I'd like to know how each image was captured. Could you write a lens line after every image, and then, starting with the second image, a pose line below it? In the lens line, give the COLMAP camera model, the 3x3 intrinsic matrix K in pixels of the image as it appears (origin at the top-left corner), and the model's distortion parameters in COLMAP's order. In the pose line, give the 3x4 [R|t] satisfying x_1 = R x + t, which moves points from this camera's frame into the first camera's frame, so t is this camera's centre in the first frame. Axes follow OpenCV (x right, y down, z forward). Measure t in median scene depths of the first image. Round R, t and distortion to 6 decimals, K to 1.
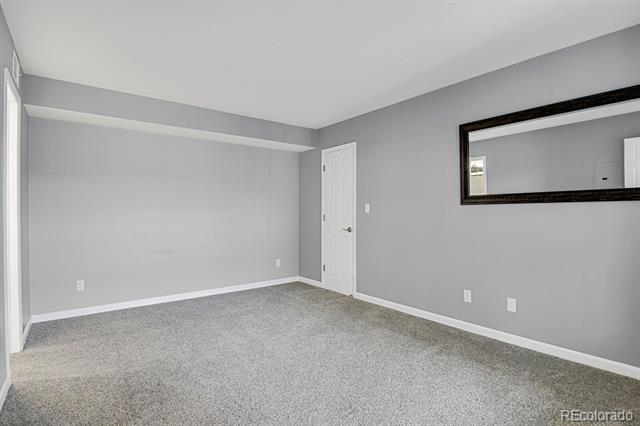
lens RADIAL K [[317.8, 0, 323.1], [0, 317.8, 215.1], [0, 0, 1]] dist [-0.025381, -0.001466]
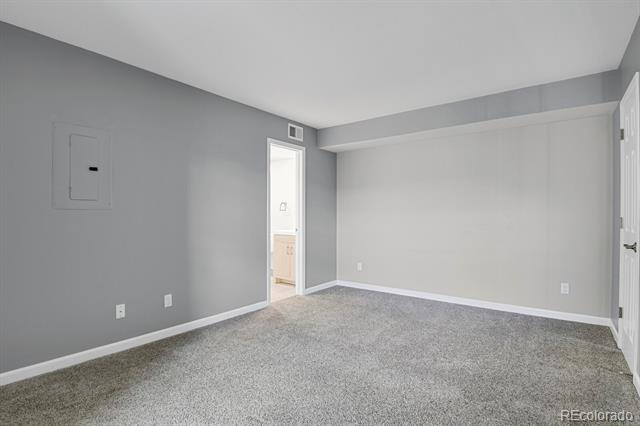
lens RADIAL K [[317.8, 0, 323.1], [0, 317.8, 215.1], [0, 0, 1]] dist [-0.025381, -0.001466]
pose [[0.256517, 0.002212, -0.966537, 0.495572], [-0.010915, 0.999940, -0.000608, 0.001157], [0.966478, 0.010706, 0.256526, 0.445253]]
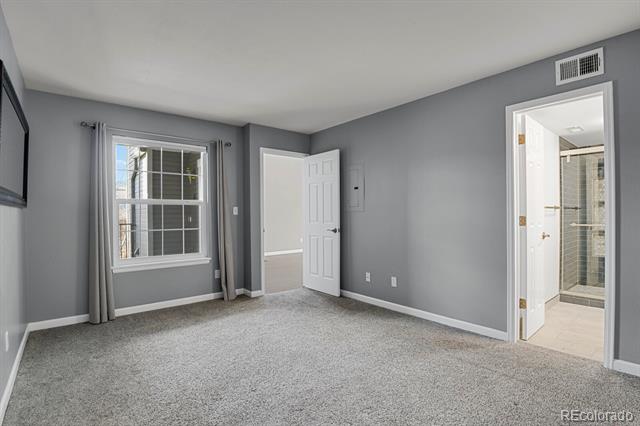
lens RADIAL K [[317.8, 0, 323.1], [0, 317.8, 215.1], [0, 0, 1]] dist [-0.025381, -0.001466]
pose [[-0.999704, 0.008358, -0.022855, -0.108498], [0.008105, 0.999905, 0.011113, -0.007701], [0.022945, 0.010924, -0.999677, 1.270684]]
